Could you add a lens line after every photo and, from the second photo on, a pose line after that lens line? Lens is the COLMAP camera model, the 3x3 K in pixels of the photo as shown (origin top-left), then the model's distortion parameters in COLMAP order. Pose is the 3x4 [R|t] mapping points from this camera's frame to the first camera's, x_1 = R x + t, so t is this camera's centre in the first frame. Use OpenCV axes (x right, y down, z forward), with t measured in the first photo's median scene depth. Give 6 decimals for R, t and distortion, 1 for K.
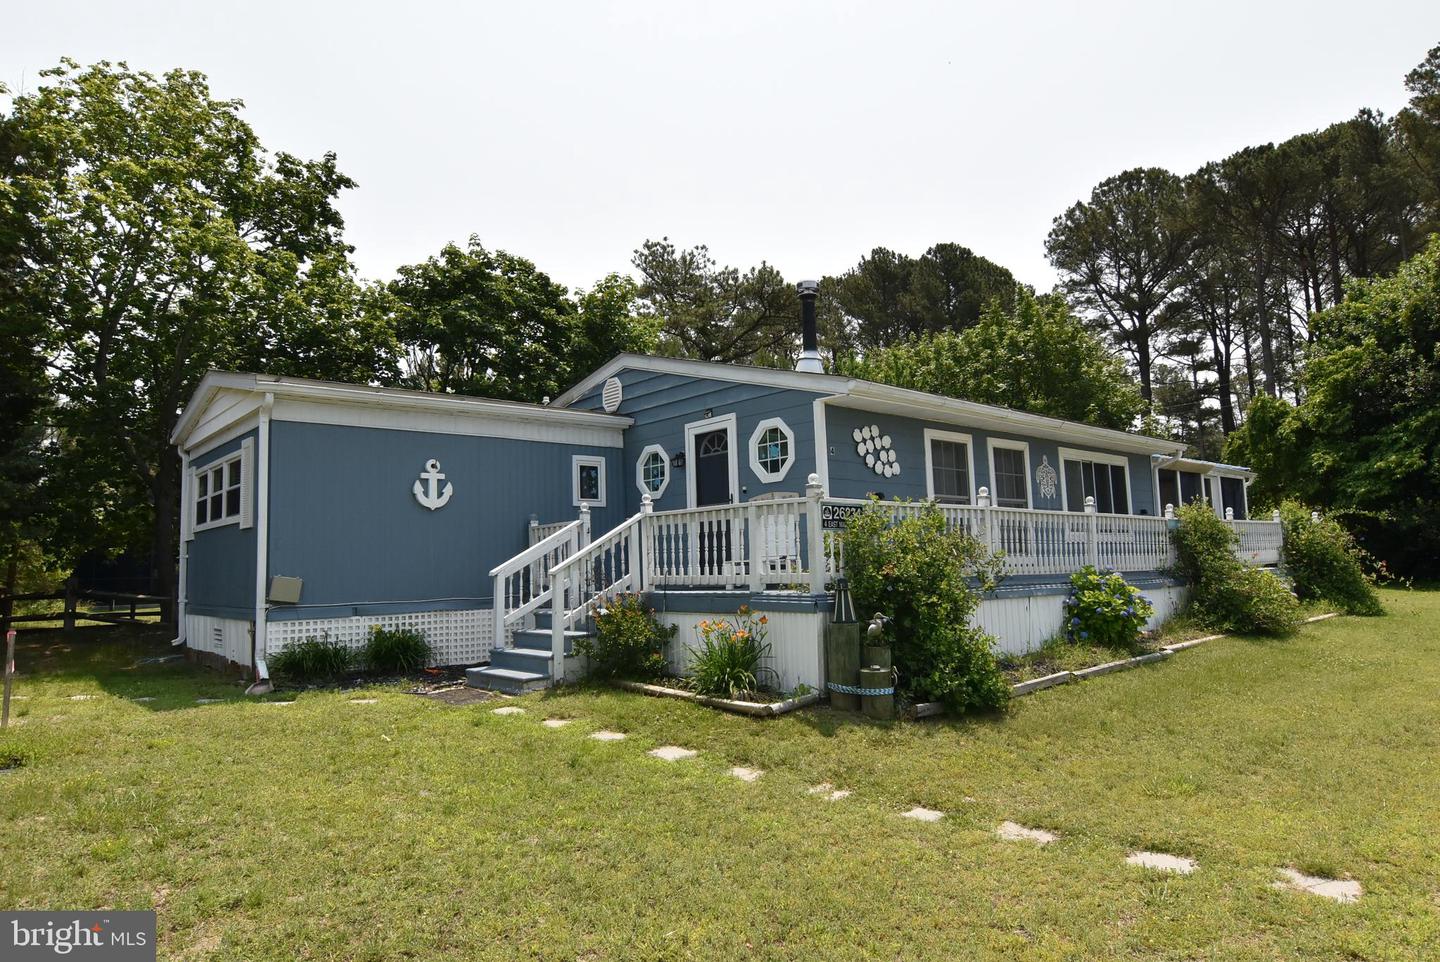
lens RADIAL K [[875.8, 0, 721.5], [0, 875.8, 475.5], [0, 0, 1]] dist [0.001005, 0.000324]
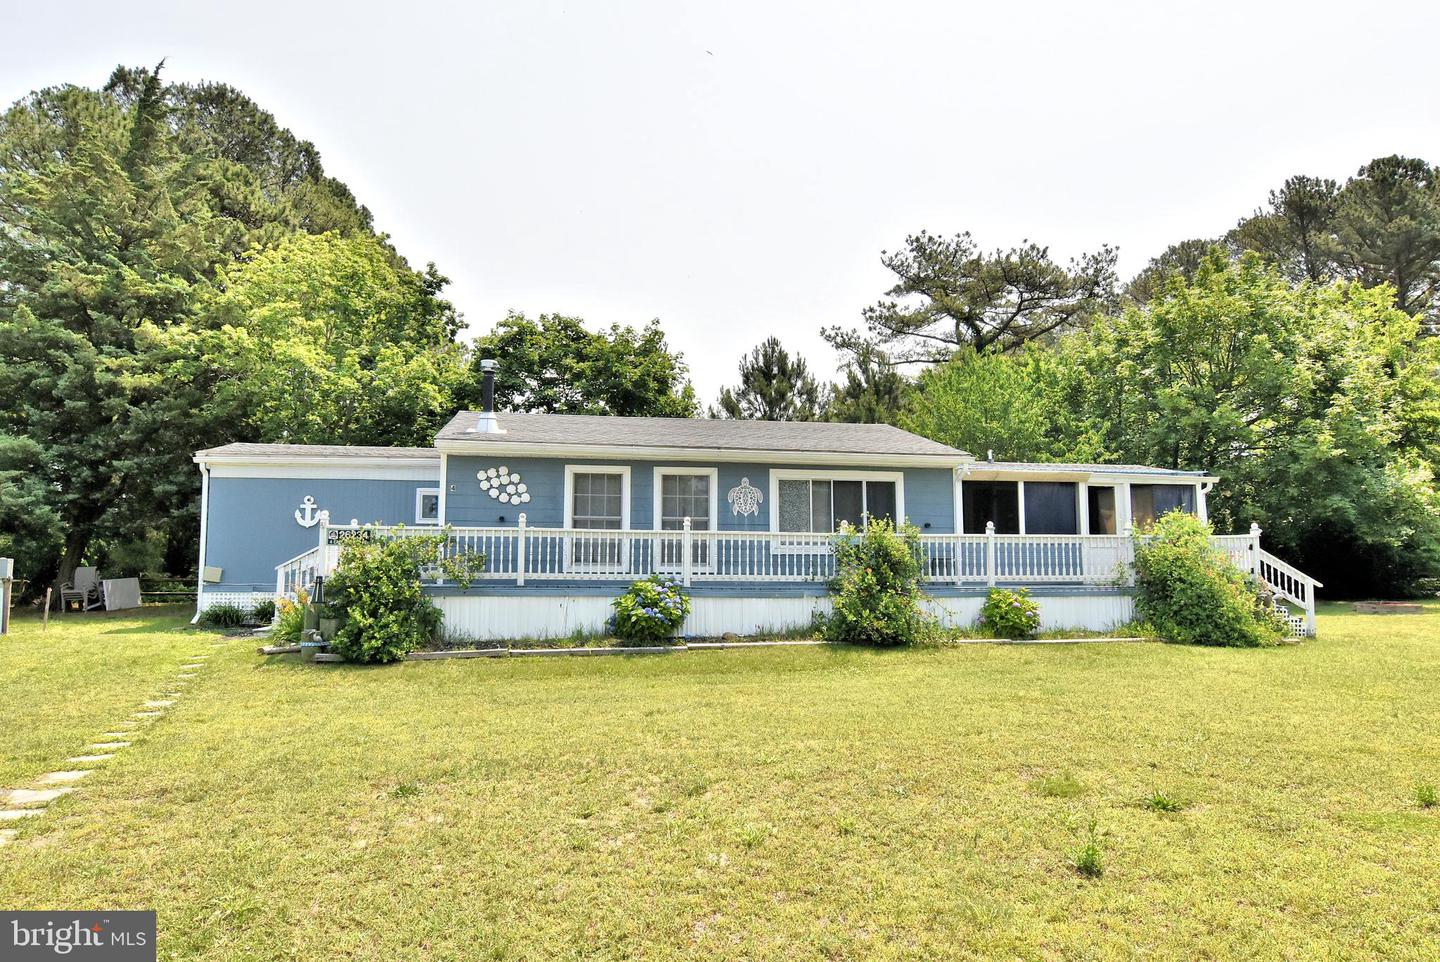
lens RADIAL K [[946.9, 0, 729.0], [0, 946.9, 480.9], [0, 0, 1]] dist [0.003407, 0.000995]
pose [[0.855902, -0.021951, -0.516671, 1.200358], [0.029961, 0.999525, 0.007167, -0.034439], [0.516269, -0.021614, 0.856154, -0.072862]]
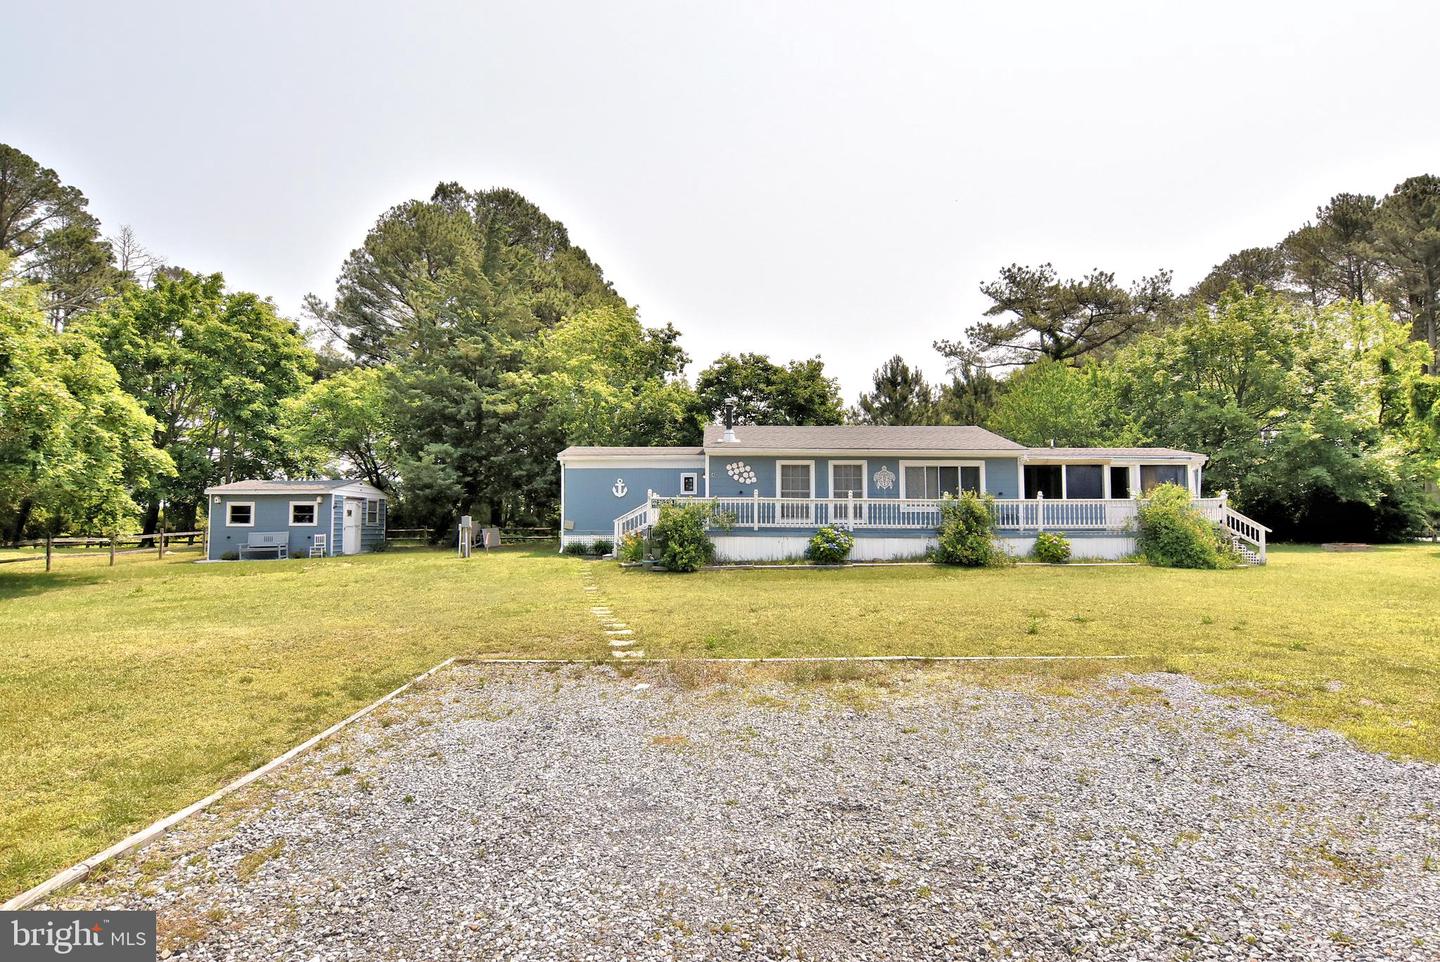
lens RADIAL K [[767.4, 0, 722.1], [0, 767.4, 485.6], [0, 0, 1]] dist [-0.010696, -0.006342]
pose [[0.752385, -0.006851, -0.658688, 1.444484], [0.048146, 0.997843, 0.044615, -0.085703], [0.656962, -0.065281, 0.751092, -0.555199]]
